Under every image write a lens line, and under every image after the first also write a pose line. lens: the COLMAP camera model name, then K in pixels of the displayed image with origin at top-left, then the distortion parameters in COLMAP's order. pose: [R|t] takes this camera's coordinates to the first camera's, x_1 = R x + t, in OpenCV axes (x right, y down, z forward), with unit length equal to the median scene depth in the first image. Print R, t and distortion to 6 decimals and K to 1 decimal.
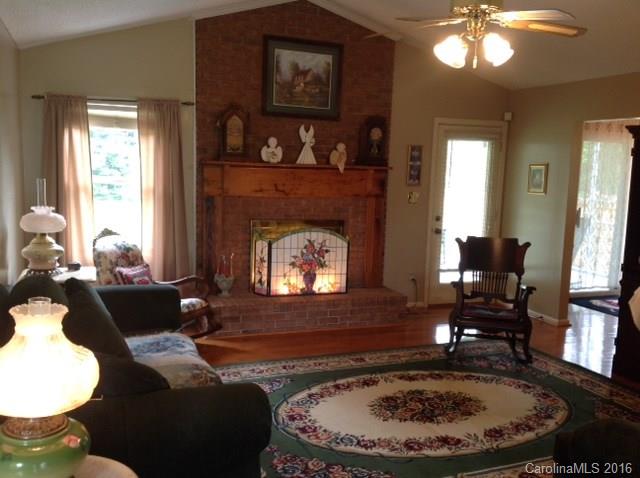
lens RADIAL K [[601.3, 0, 320.0], [0, 601.3, 239.0], [0, 0, 1]] dist [0.099966, -0.011606]
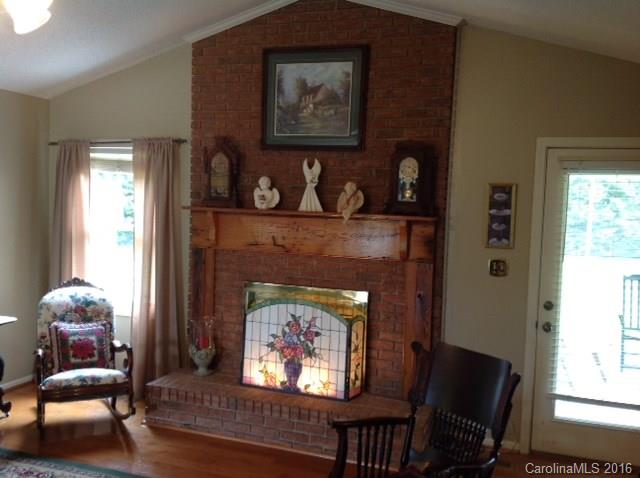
lens RADIAL K [[601.3, 0, 320.0], [0, 601.3, 239.0], [0, 0, 1]] dist [0.099966, -0.011606]
pose [[0.768422, 0.032851, -0.639100, 0.464872], [-0.092779, 0.993849, -0.060467, -0.048262], [0.633182, 0.105759, 0.766743, 0.455811]]
